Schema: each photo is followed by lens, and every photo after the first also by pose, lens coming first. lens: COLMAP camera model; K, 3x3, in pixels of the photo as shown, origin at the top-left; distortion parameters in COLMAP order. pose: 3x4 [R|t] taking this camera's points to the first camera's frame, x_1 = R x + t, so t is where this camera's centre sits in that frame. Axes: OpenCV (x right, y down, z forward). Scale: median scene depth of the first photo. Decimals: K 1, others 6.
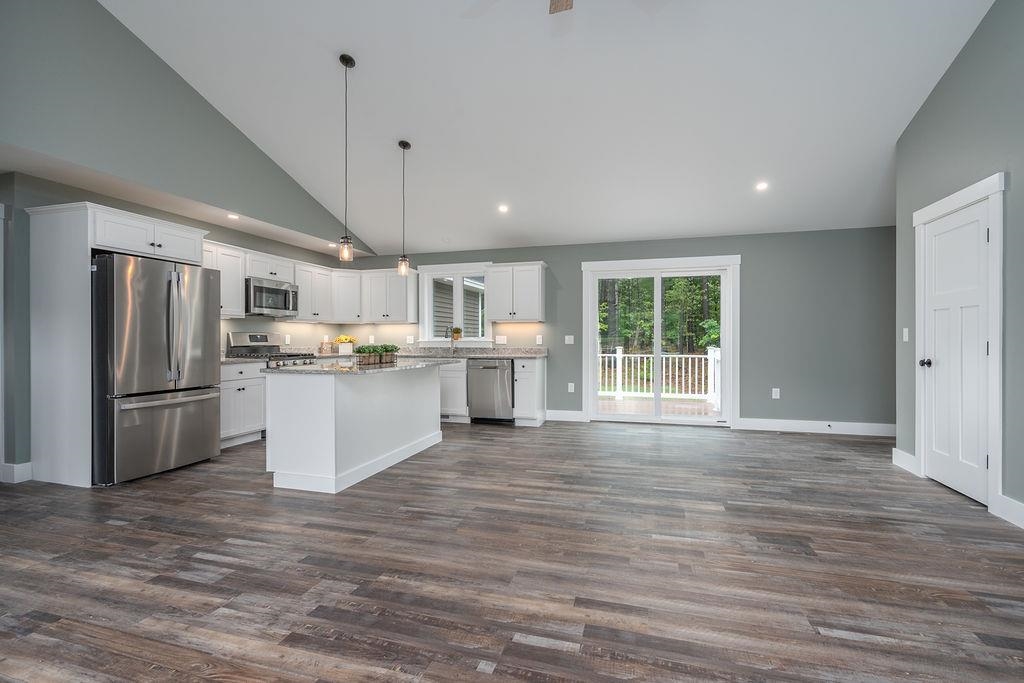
lens RADIAL K [[475.0, 0, 512.0], [0, 475.0, 341.5], [0, 0, 1]] dist [-0.001486, -0.000072]
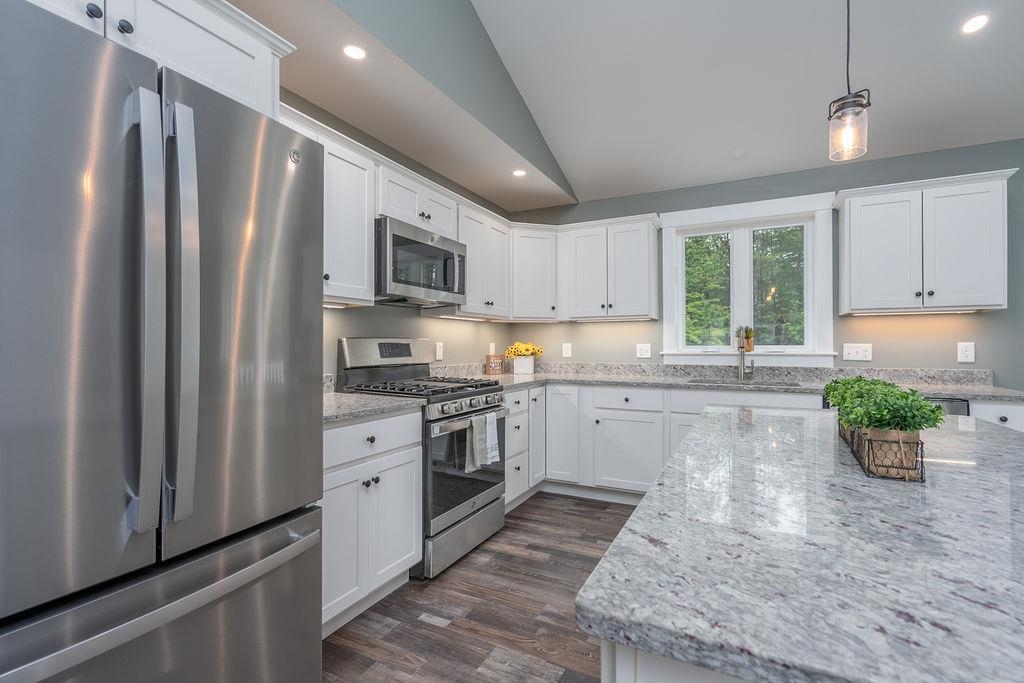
lens RADIAL K [[475.0, 0, 512.0], [0, 475.0, 341.5], [0, 0, 1]] dist [-0.001486, -0.000072]
pose [[0.983914, -0.001918, -0.178630, -0.316542], [-0.000241, 0.999927, -0.012068, -0.009011], [0.178640, 0.011917, 0.983842, 0.519408]]
